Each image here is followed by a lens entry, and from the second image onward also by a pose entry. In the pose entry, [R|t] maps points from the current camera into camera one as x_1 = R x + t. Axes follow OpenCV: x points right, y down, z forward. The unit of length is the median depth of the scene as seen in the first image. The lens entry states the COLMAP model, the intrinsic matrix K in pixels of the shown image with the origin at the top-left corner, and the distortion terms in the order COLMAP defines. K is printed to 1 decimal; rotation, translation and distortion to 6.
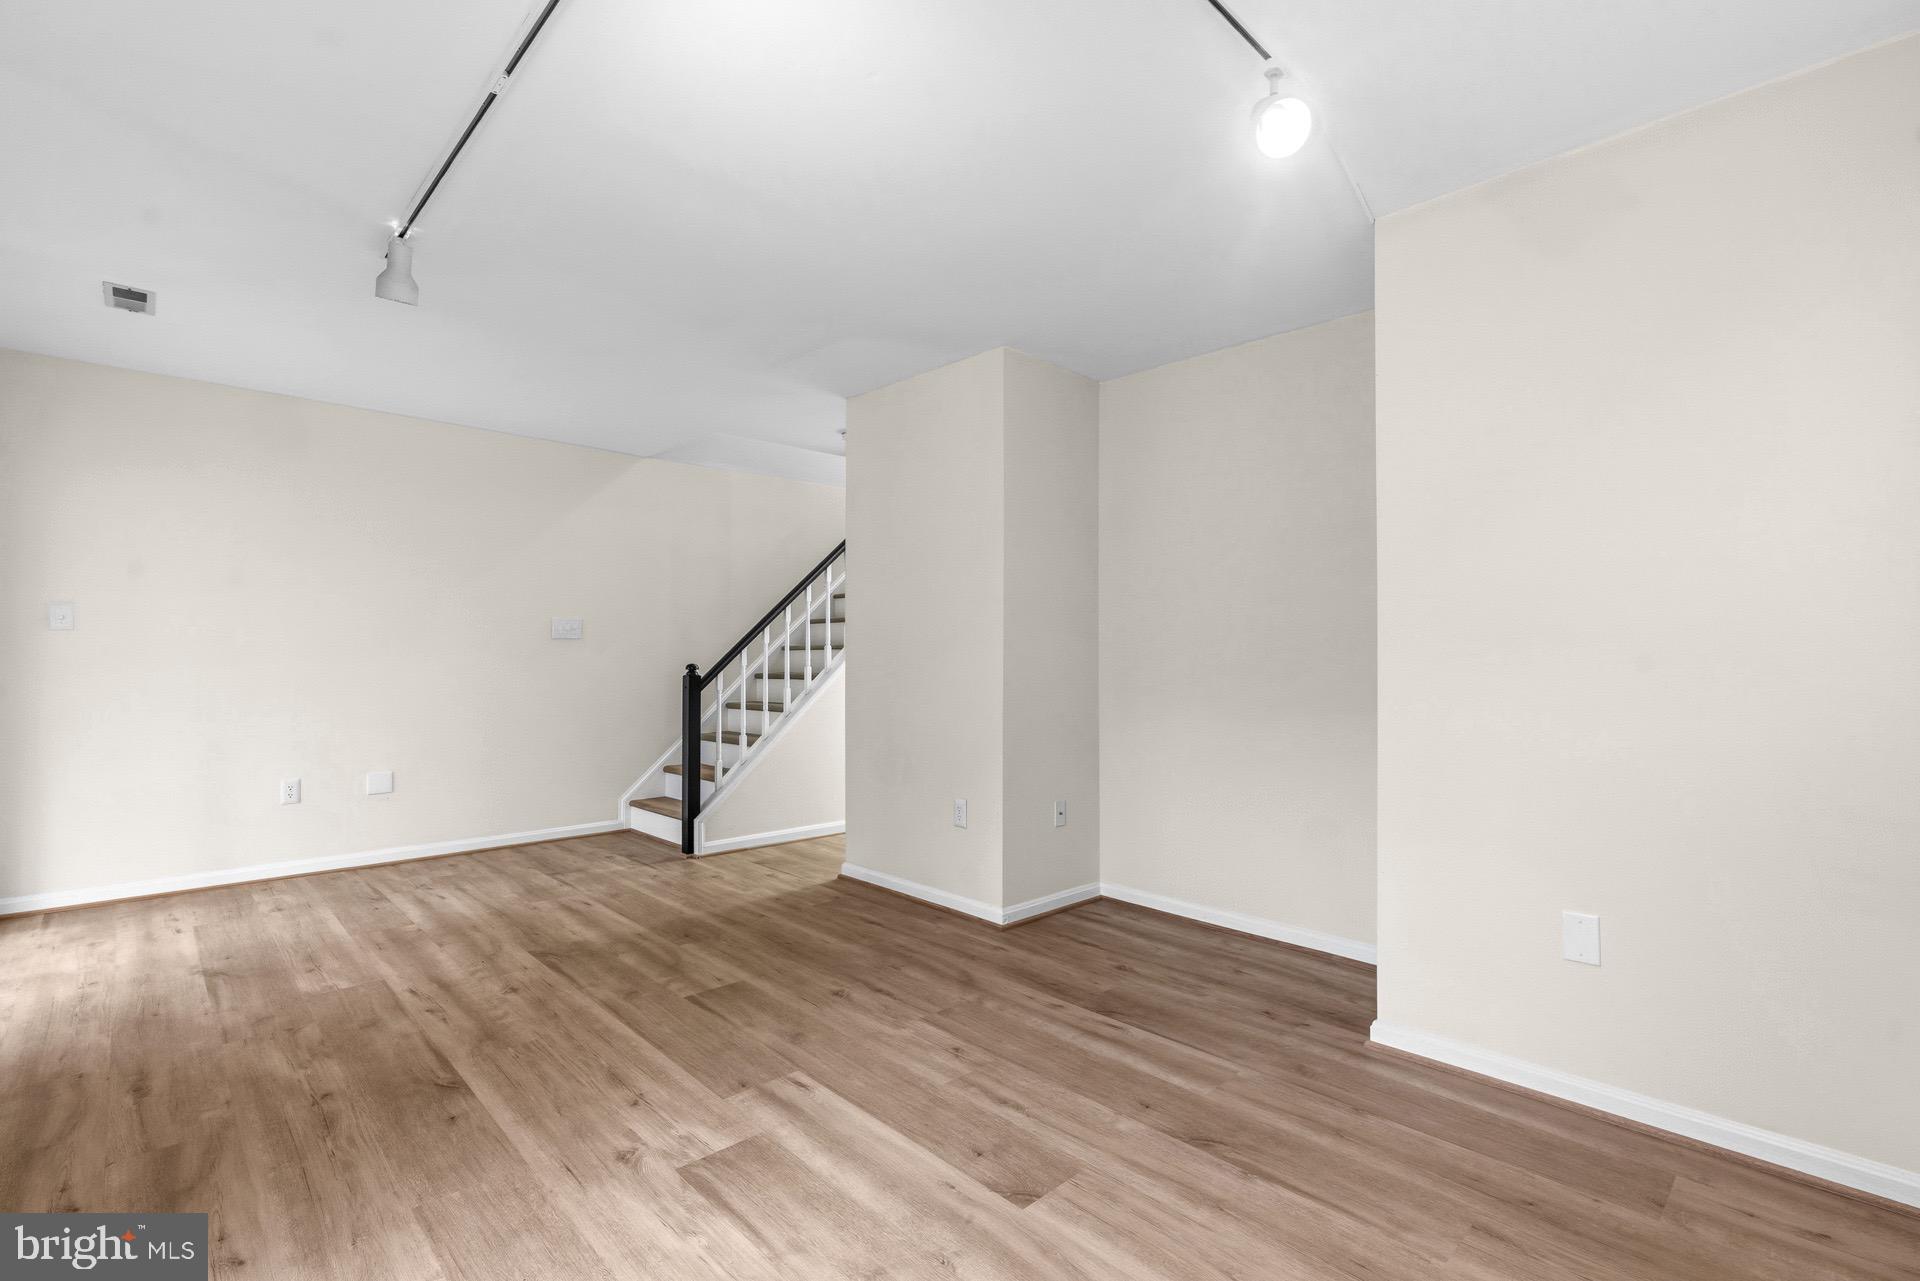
lens RADIAL K [[890.4, 0, 956.5], [0, 890.4, 636.0], [0, 0, 1]] dist [-0.056786, 0.021367]
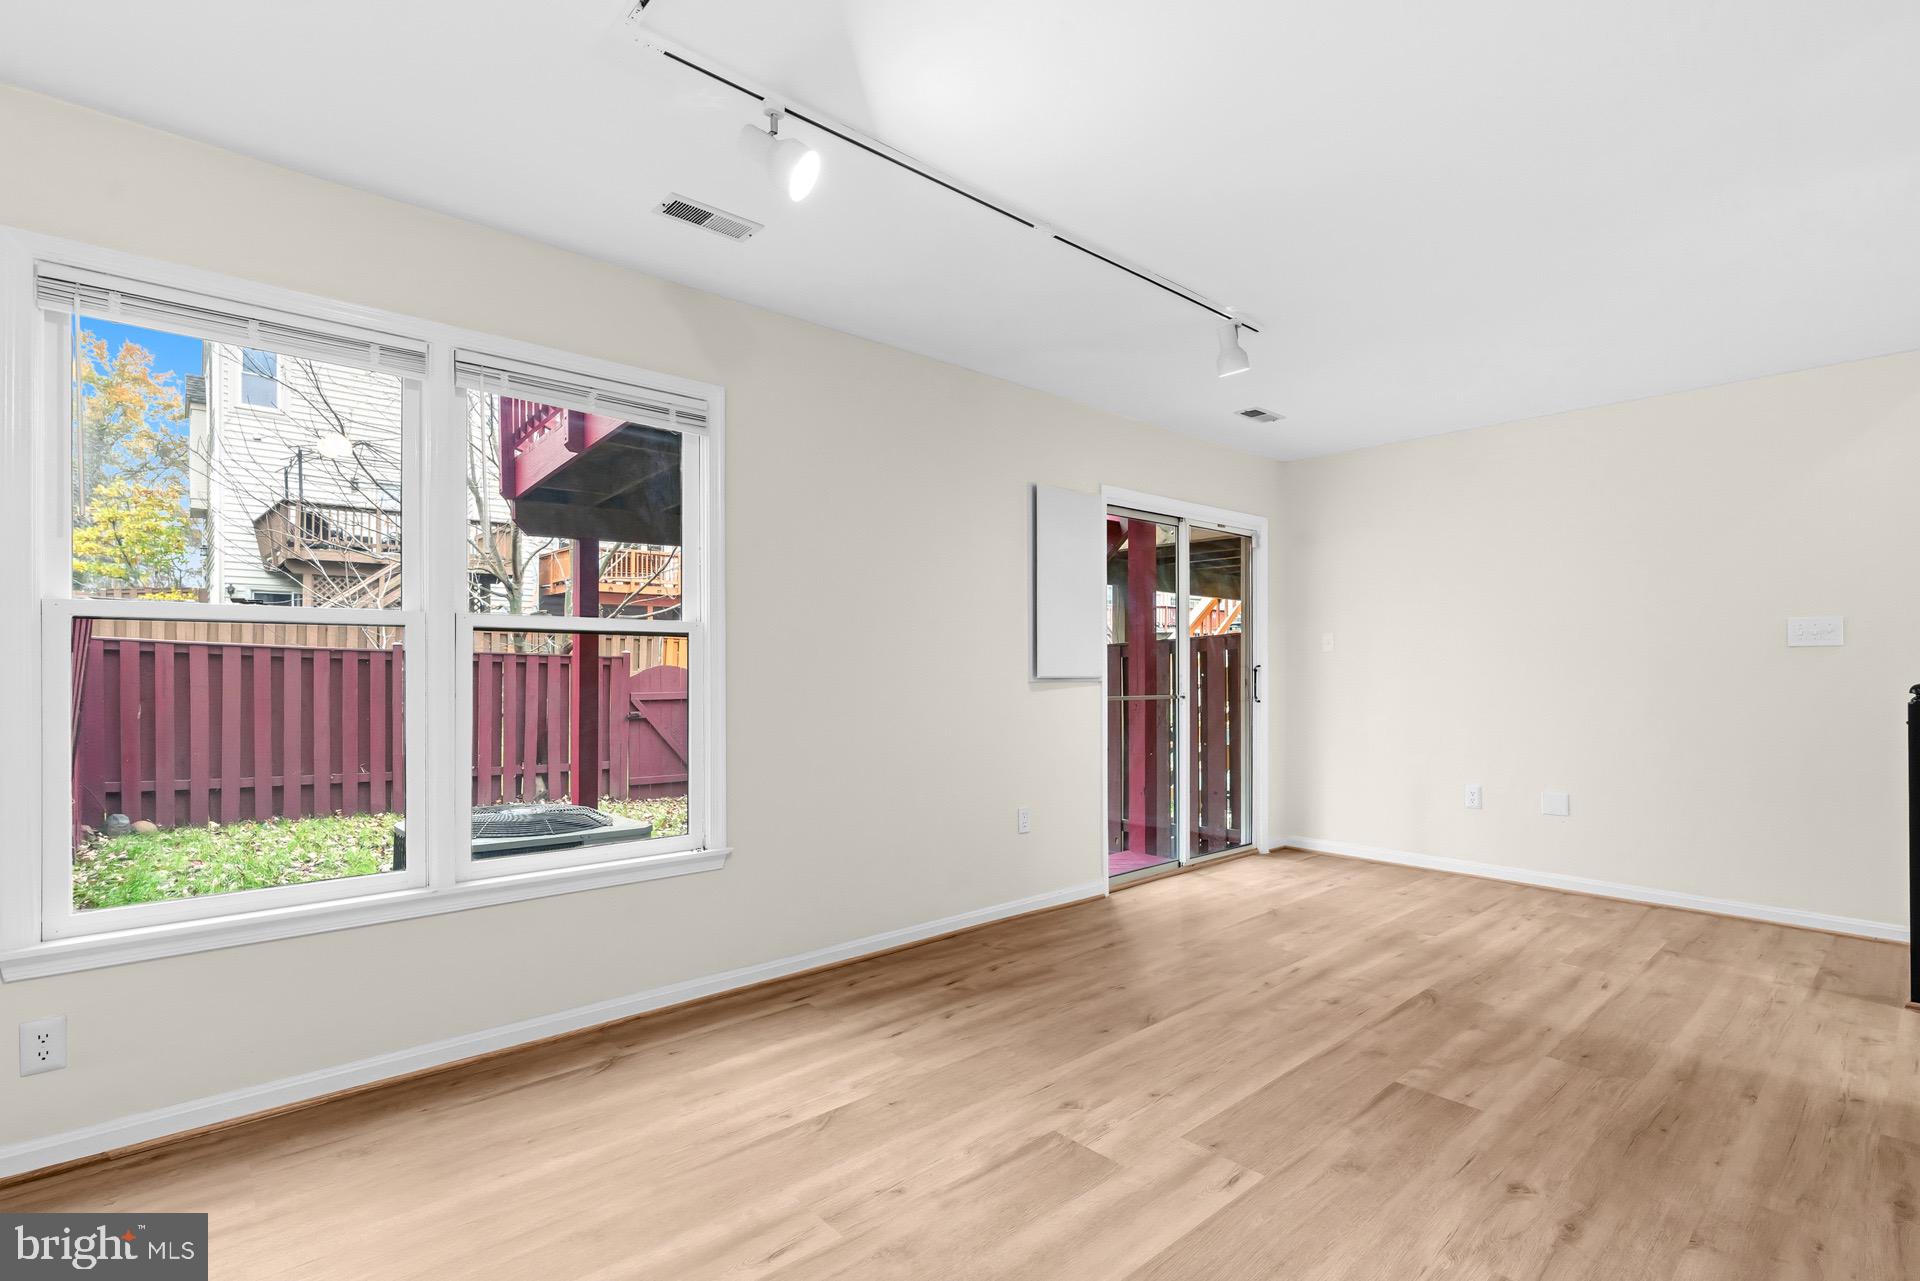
lens RADIAL K [[878.3, 0, 977.3], [0, 878.3, 628.1], [0, 0, 1]] dist [0.001188, -0.000396]
pose [[-0.031970, -0.044988, -0.998476, 0.537961], [0.020347, 0.998750, -0.045651, 0.002404], [0.999282, -0.021775, -0.031015, 0.591179]]
